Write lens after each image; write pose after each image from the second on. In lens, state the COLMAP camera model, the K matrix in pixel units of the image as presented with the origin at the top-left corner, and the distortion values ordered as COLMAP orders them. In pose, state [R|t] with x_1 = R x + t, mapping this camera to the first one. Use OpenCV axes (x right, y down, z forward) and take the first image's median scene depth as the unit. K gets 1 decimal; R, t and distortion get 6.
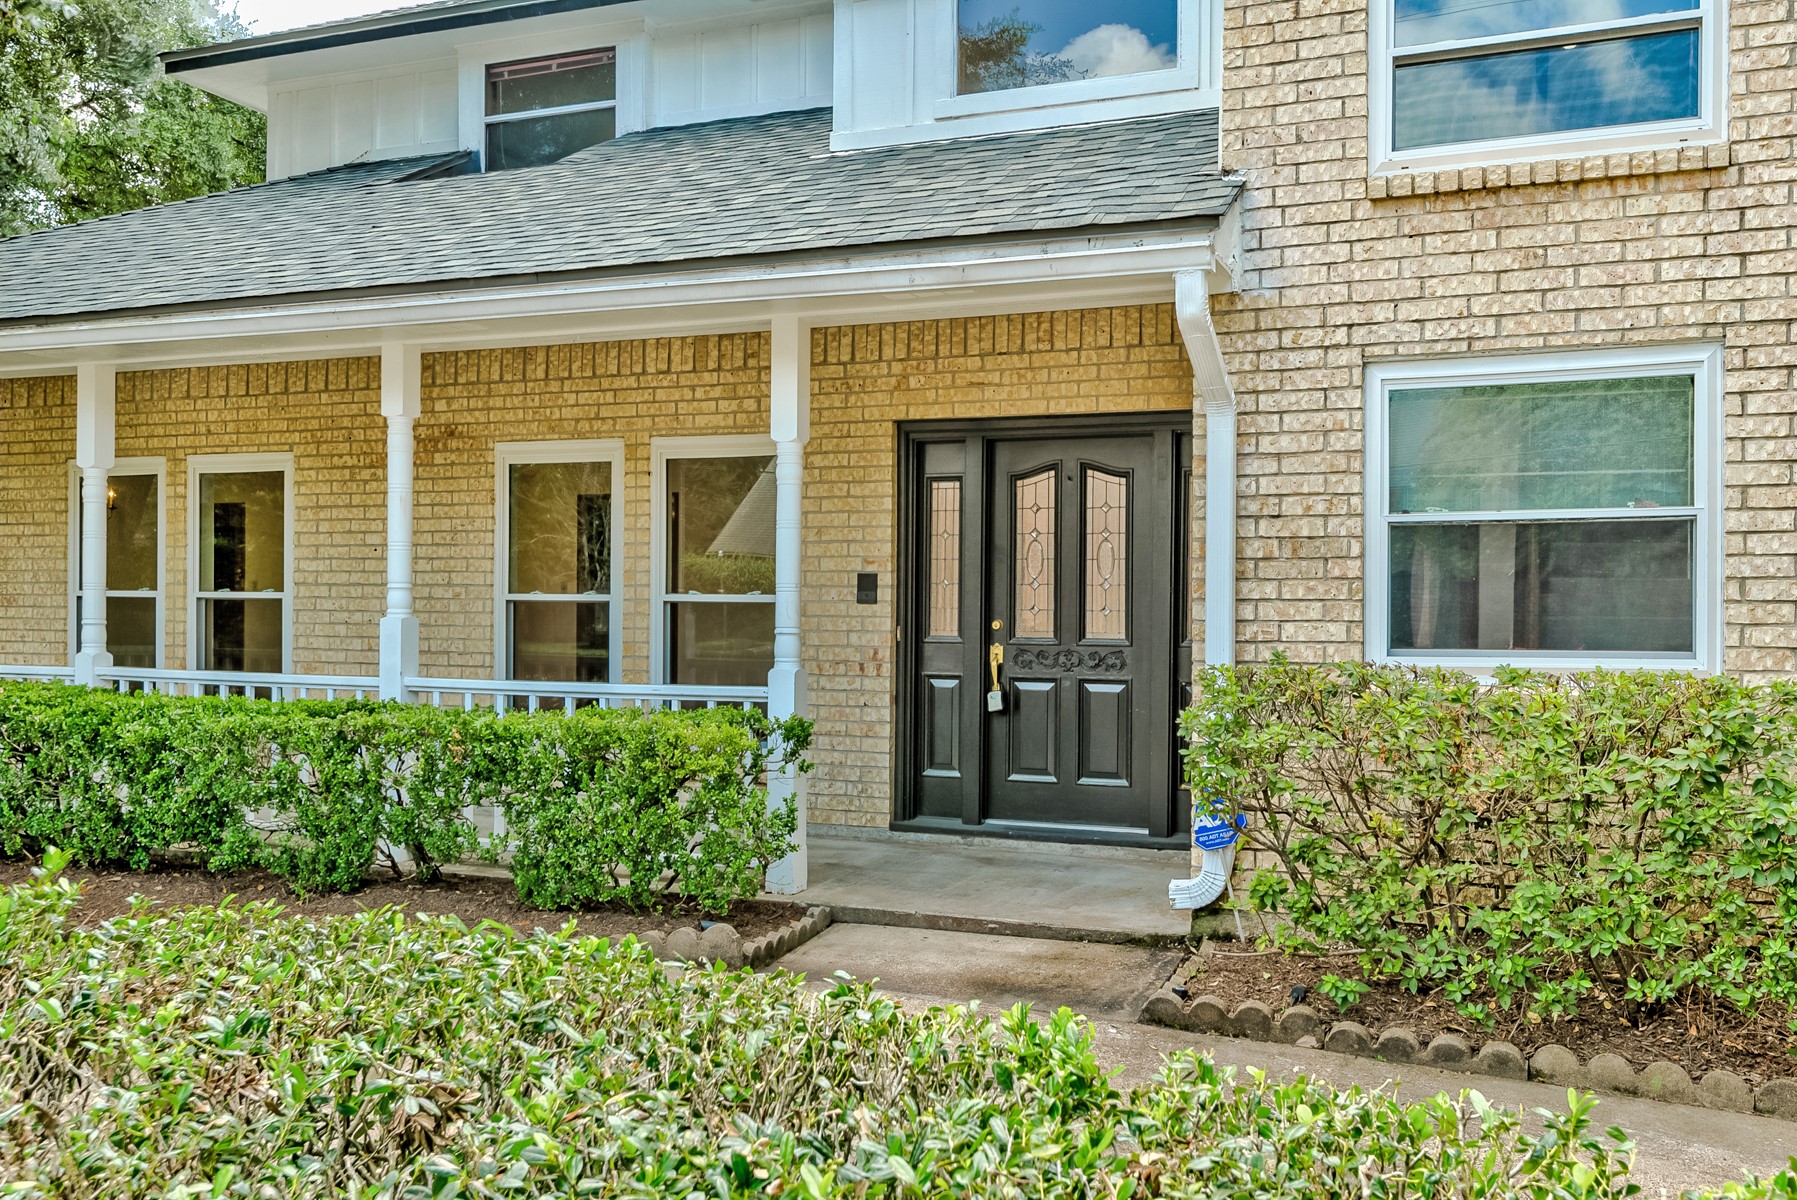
lens RADIAL K [[1636.2, 0, 888.1], [0, 1636.2, 597.6], [0, 0, 1]] dist [0.023820, 0.013639]
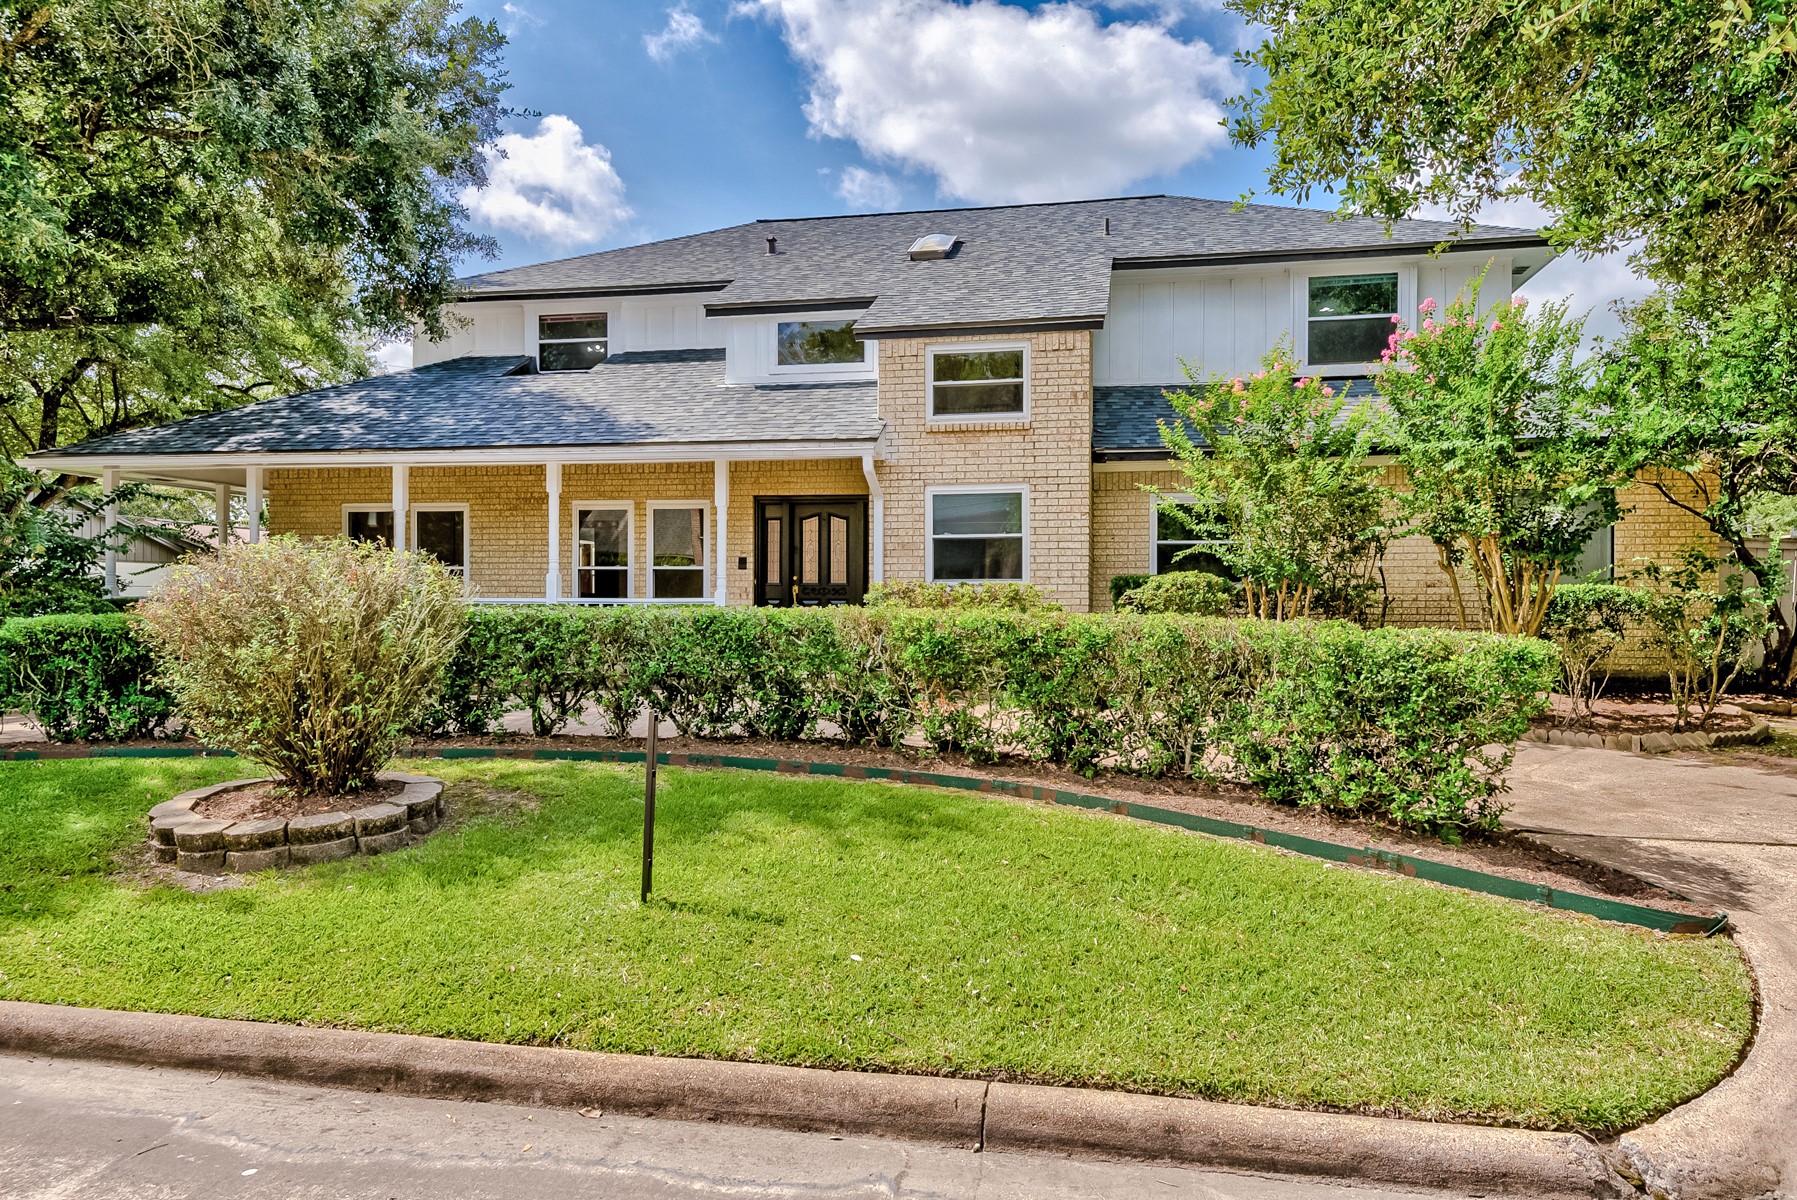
lens RADIAL K [[1209.2, 0, 902.7], [0, 1209.2, 612.0], [0, 0, 1]] dist [0.056173, 0.000381]
pose [[0.979409, -0.009722, 0.201653, -0.148483], [0.005165, 0.999720, 0.023112, 0.028523], [-0.201821, -0.021595, 0.979184, -0.871133]]
